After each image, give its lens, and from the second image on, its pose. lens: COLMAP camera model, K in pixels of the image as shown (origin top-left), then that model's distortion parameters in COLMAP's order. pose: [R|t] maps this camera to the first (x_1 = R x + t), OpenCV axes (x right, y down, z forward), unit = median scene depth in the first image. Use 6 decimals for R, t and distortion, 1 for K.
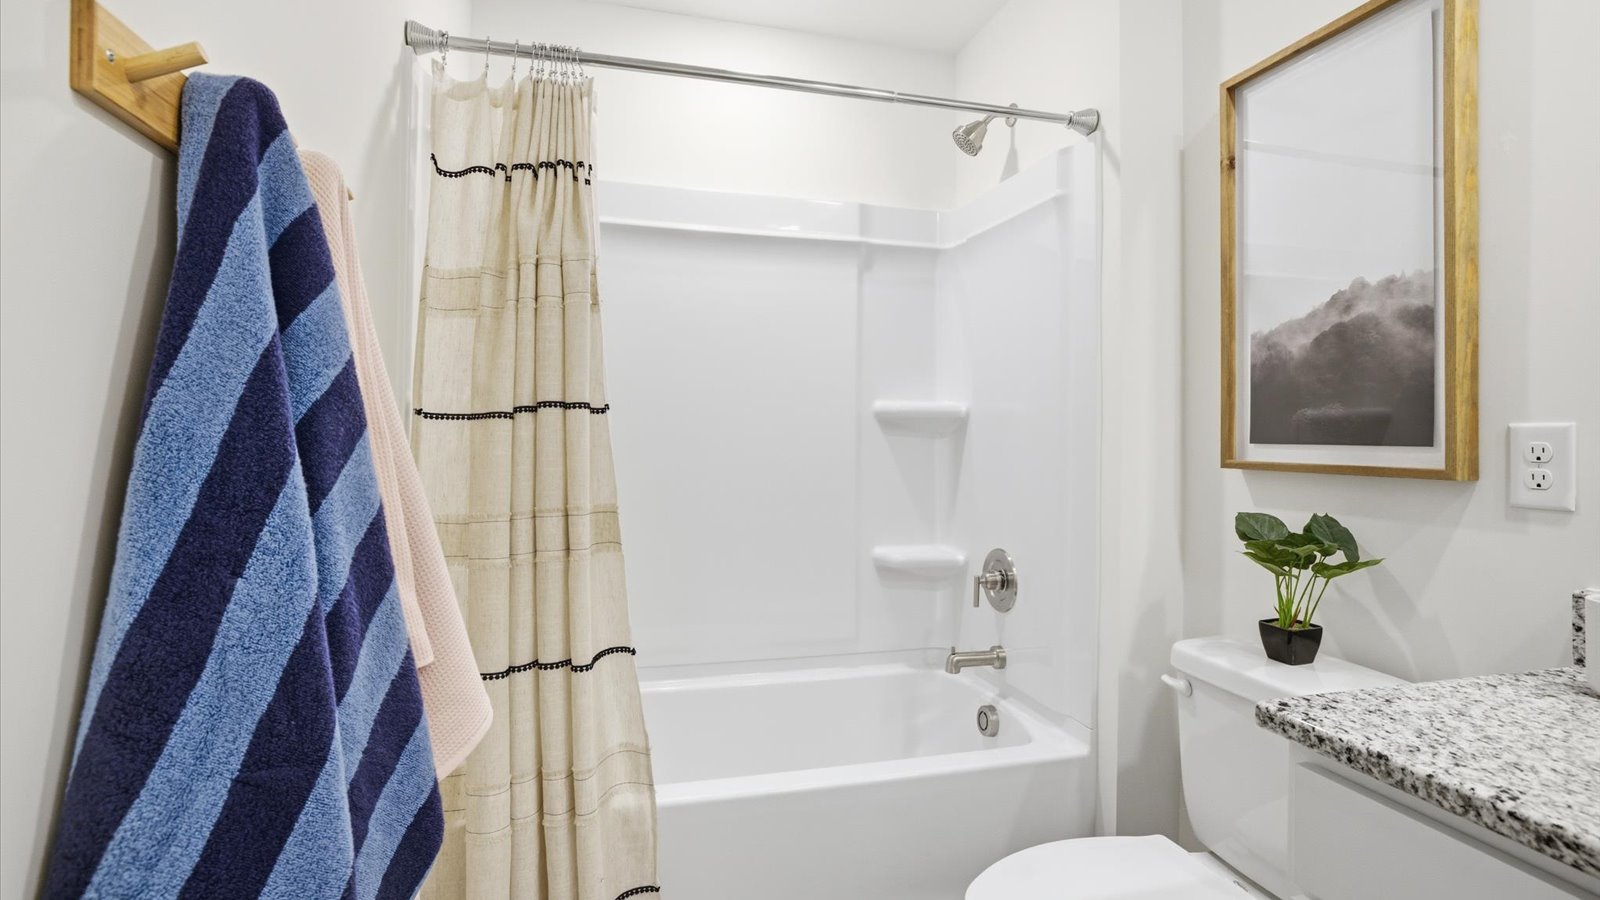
lens RADIAL K [[743.8, 0, 798.8], [0, 743.8, 433.7], [0, 0, 1]] dist [-0.040325, 0.022931]
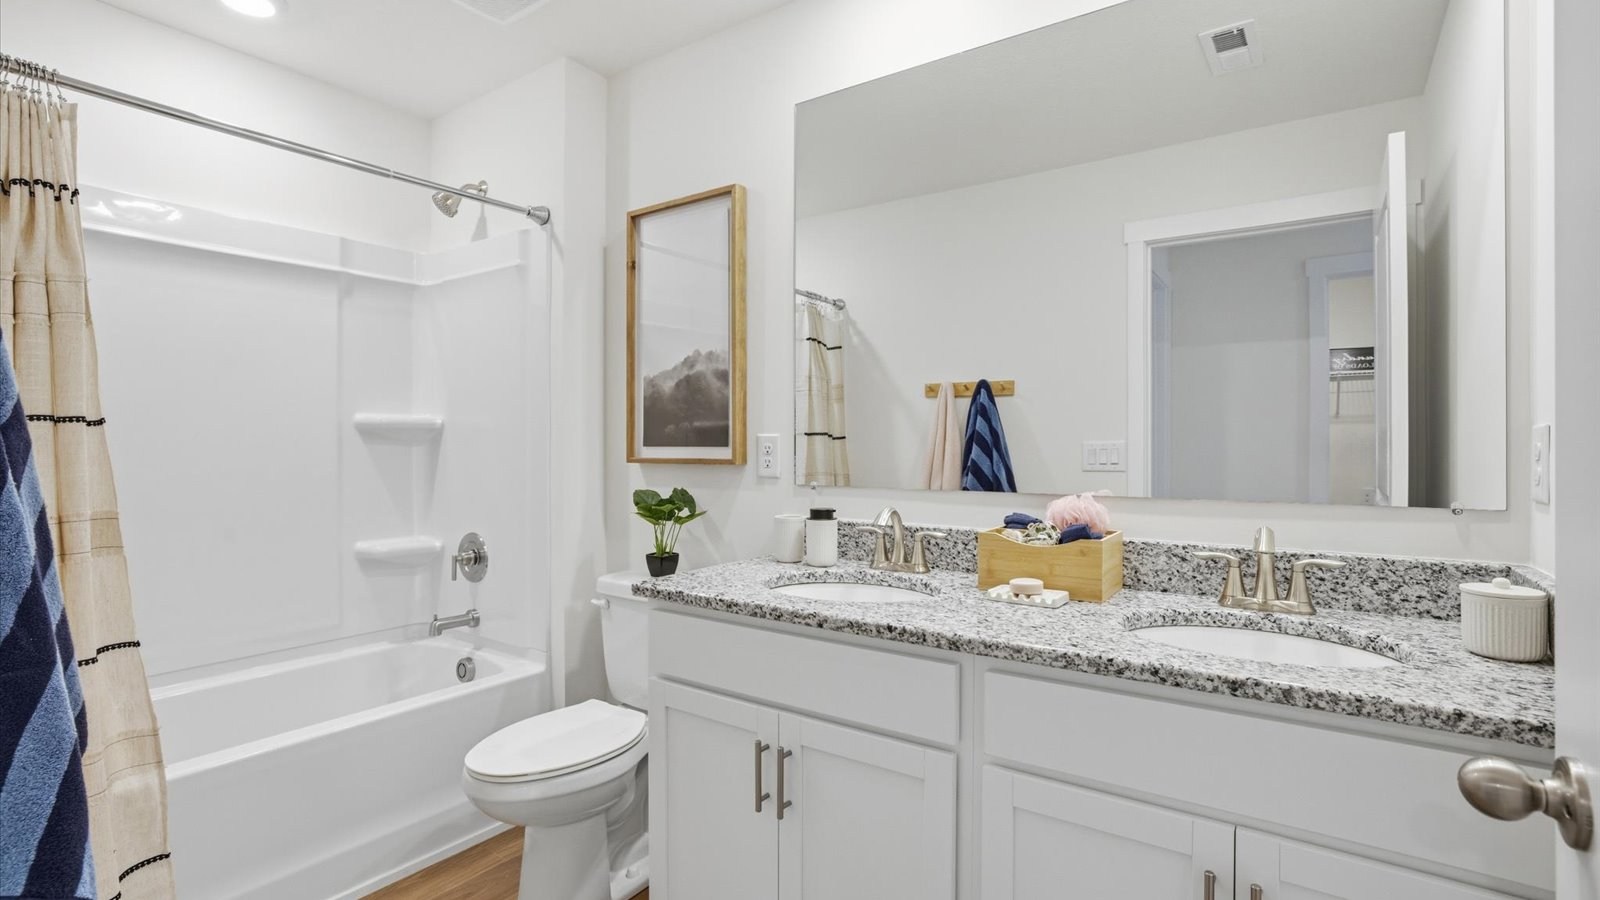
lens RADIAL K [[743.8, 0, 798.8], [0, 743.8, 433.7], [0, 0, 1]] dist [-0.040325, 0.022931]
pose [[0.756868, -0.002483, 0.653563, -0.182807], [0.007947, 0.999954, -0.005405, -0.003129], [-0.653520, 0.009285, 0.756852, -0.445857]]
